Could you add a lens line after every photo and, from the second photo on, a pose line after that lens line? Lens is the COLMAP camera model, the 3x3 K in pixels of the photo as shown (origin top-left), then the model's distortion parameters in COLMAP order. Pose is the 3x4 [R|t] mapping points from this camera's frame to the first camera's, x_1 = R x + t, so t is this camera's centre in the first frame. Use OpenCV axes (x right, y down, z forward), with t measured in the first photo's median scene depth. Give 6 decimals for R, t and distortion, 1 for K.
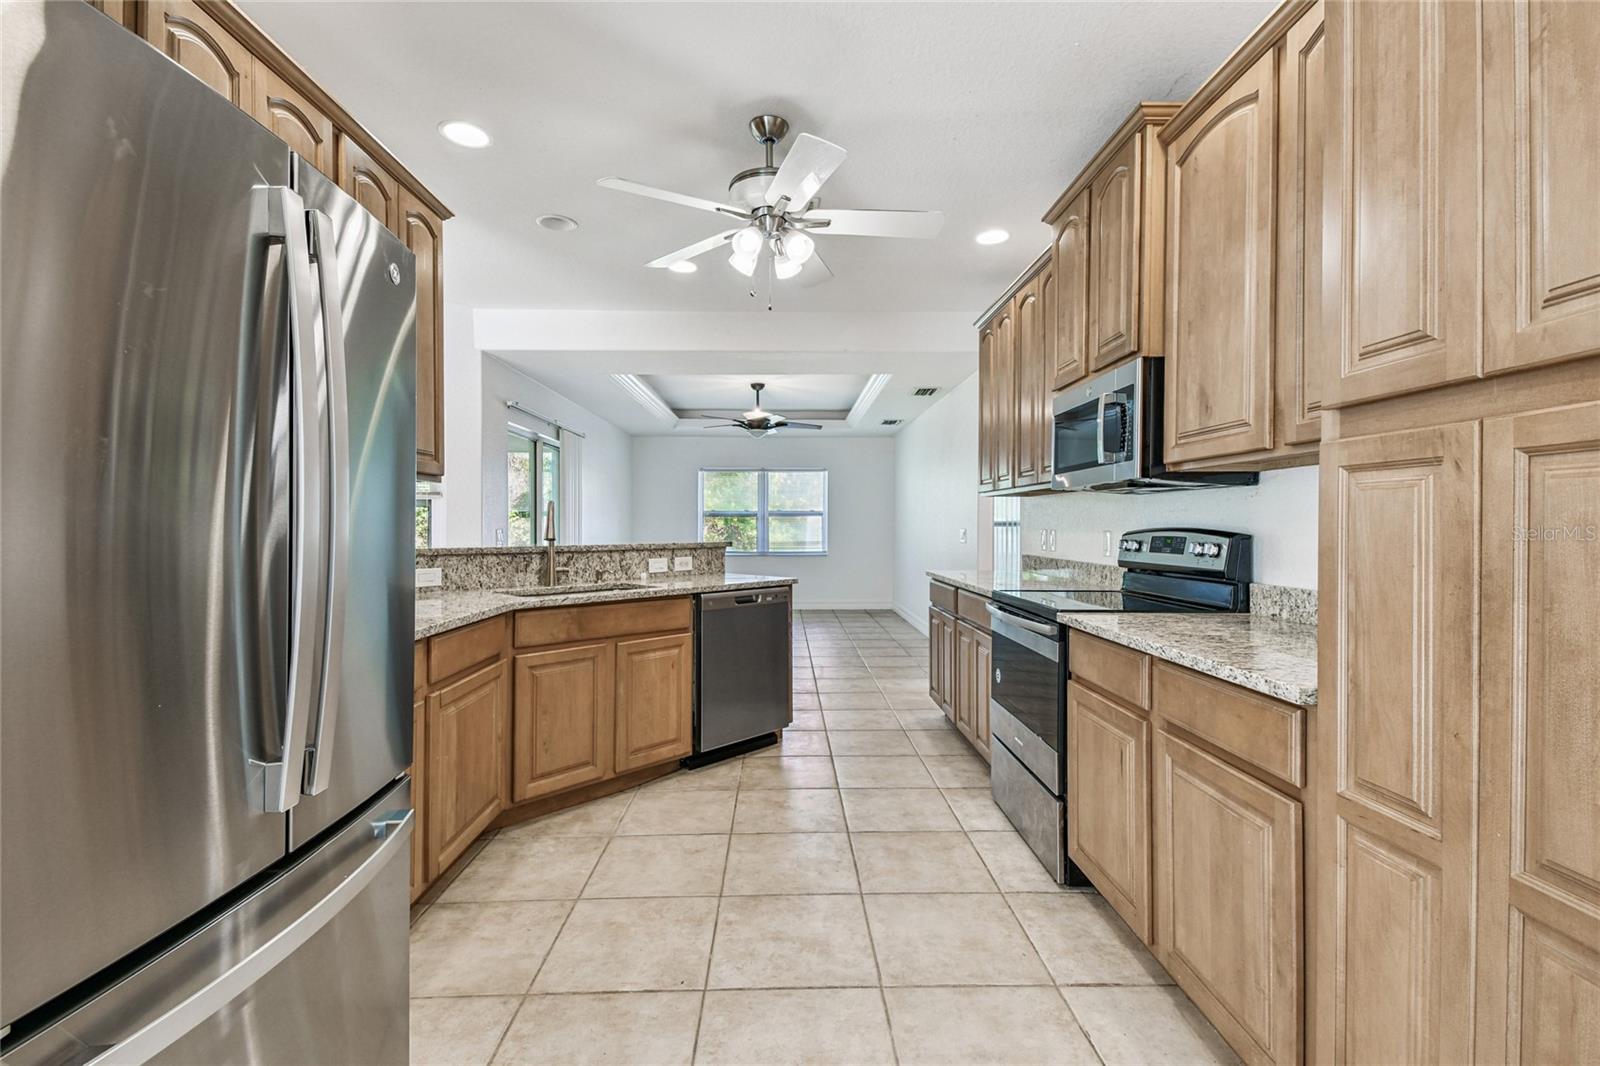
lens RADIAL K [[707.2, 0, 796.5], [0, 707.2, 528.3], [0, 0, 1]] dist [0.057210, -0.026704]
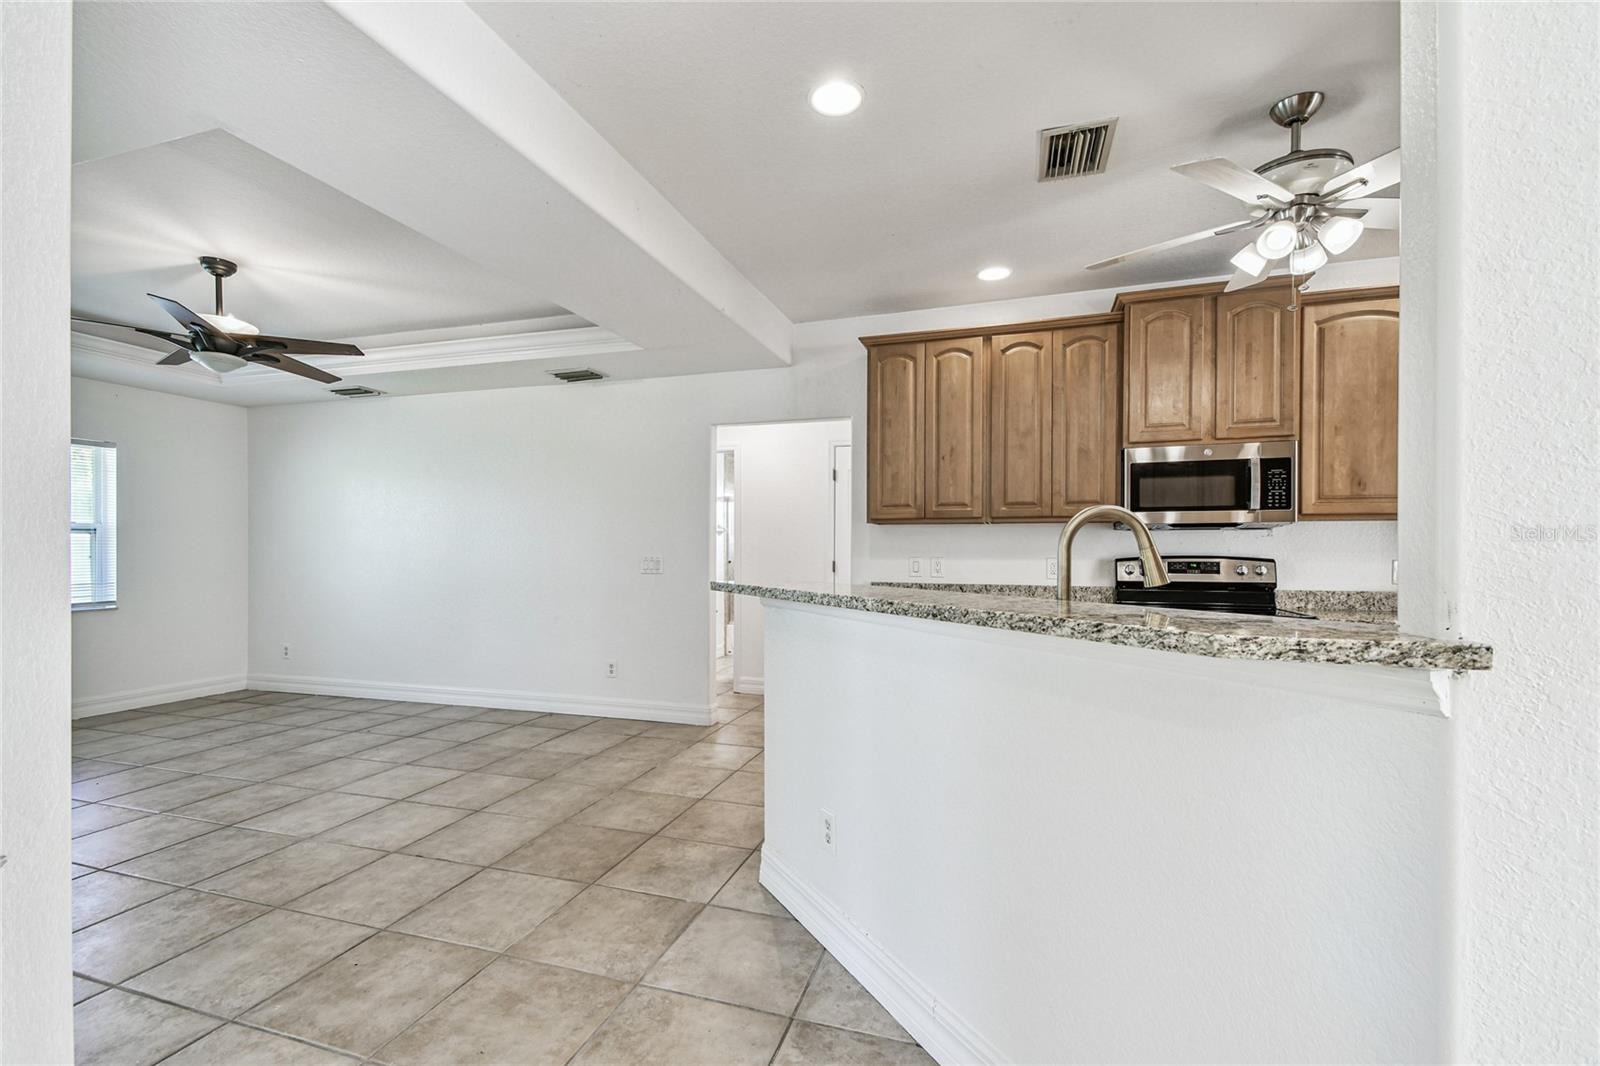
lens RADIAL K [[695.0, 0, 788.8], [0, 695.0, 553.7], [0, 0, 1]] dist [0.048085, -0.025012]
pose [[0.335114, -0.001091, 0.942177, -1.081557], [0.001562, 0.999999, 0.000602, -0.006388], [-0.942176, 0.001270, 0.335115, 1.306609]]
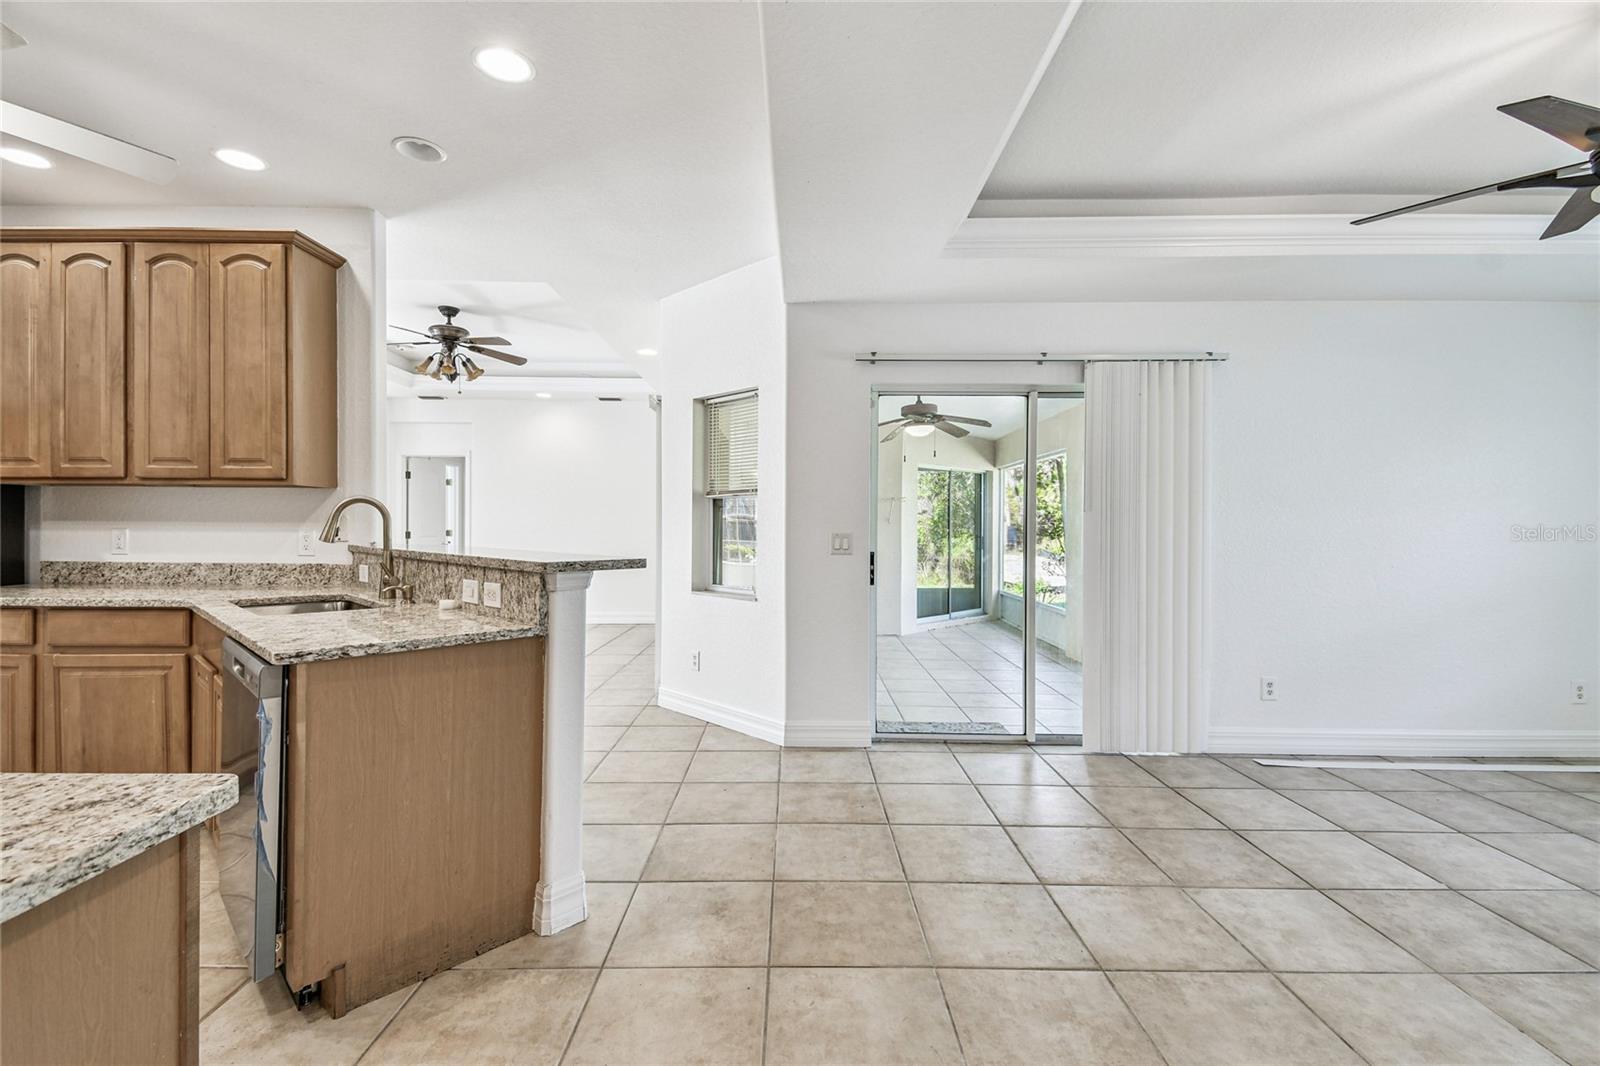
lens RADIAL K [[707.2, 0, 796.5], [0, 707.2, 528.3], [0, 0, 1]] dist [0.057210, -0.026704]
pose [[-0.022123, 0.007273, -0.999729, 0.618185], [-0.010402, 0.999918, 0.007505, -0.014964], [0.999701, 0.010565, -0.022046, 1.916745]]
